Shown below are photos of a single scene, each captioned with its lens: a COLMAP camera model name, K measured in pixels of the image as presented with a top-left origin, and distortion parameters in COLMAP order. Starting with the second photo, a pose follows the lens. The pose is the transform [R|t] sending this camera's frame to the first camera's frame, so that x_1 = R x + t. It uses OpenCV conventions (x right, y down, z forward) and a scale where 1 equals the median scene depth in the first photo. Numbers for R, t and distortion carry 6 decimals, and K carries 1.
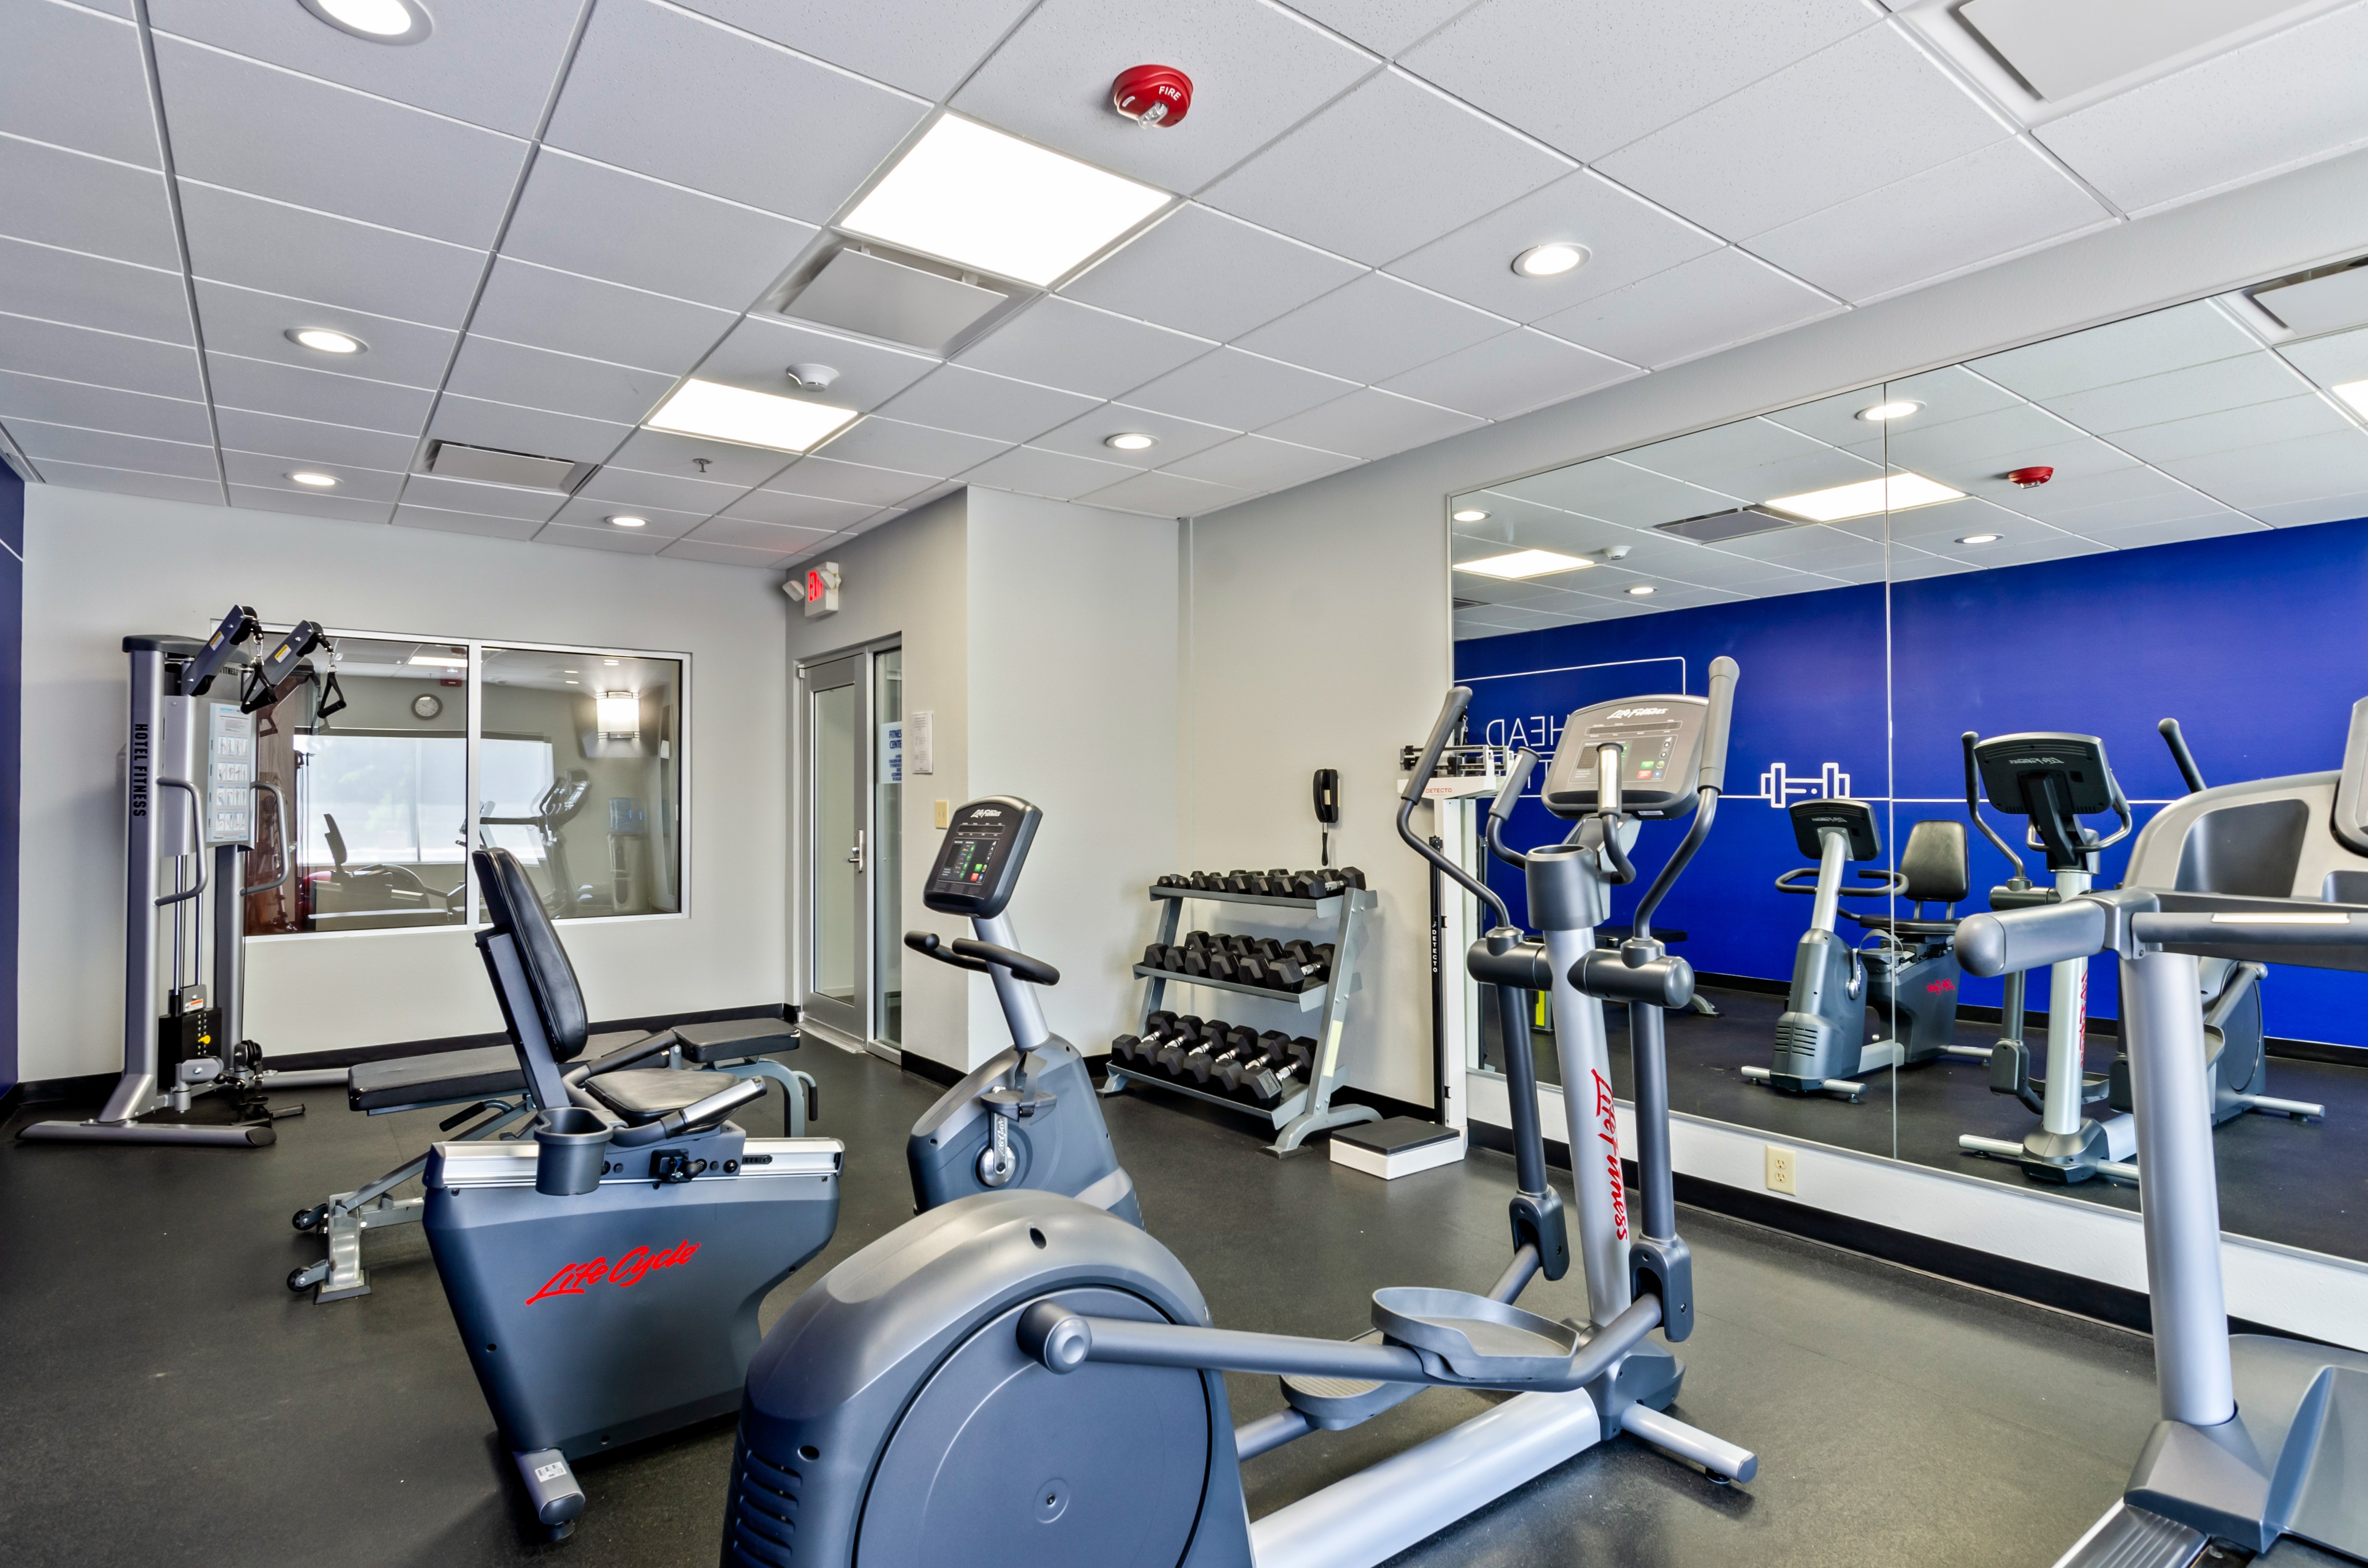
lens RADIAL K [[1192.0, 0, 1170.3], [0, 1192.0, 745.0], [0, 0, 1]] dist [-0.001347, 0.000057]
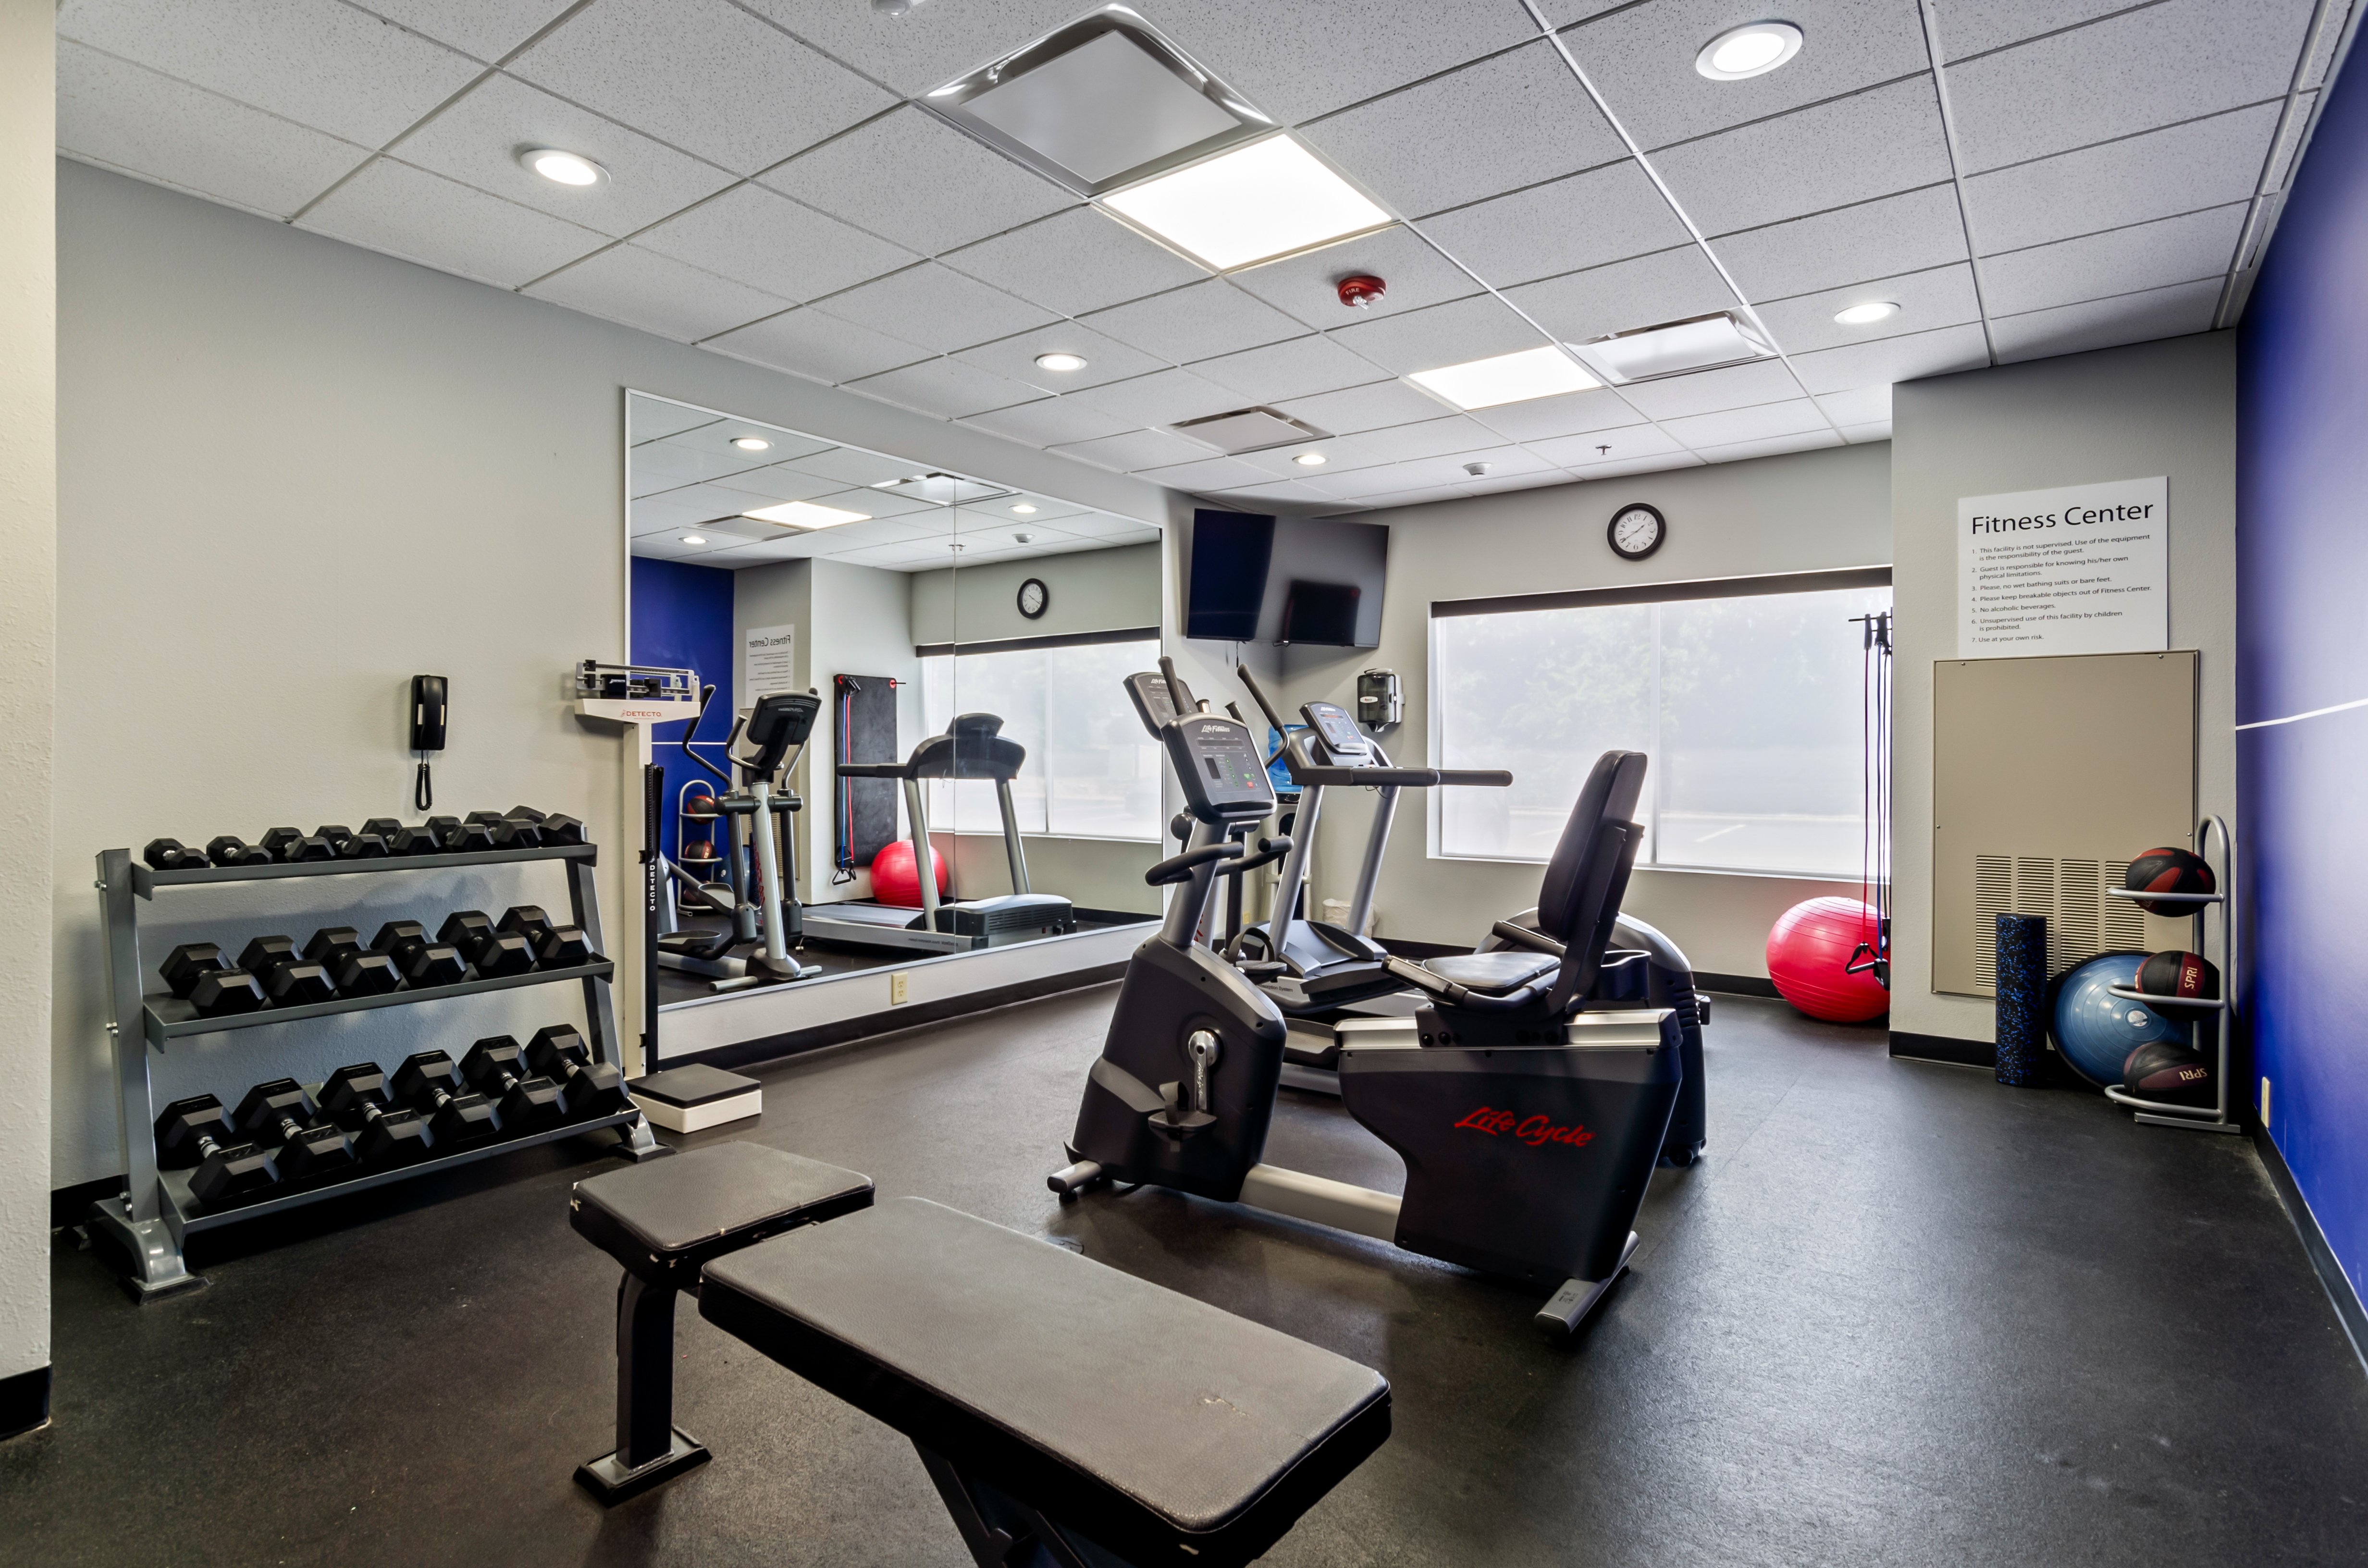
lens RADIAL K [[1192.0, 0, 1170.3], [0, 1192.0, 745.0], [0, 0, 1]] dist [-0.001347, 0.000057]
pose [[-0.284932, 0.002275, 0.958545, -0.698657], [-0.047554, 0.998732, -0.016506, 0.052499], [-0.957368, -0.050286, -0.284462, 0.784952]]
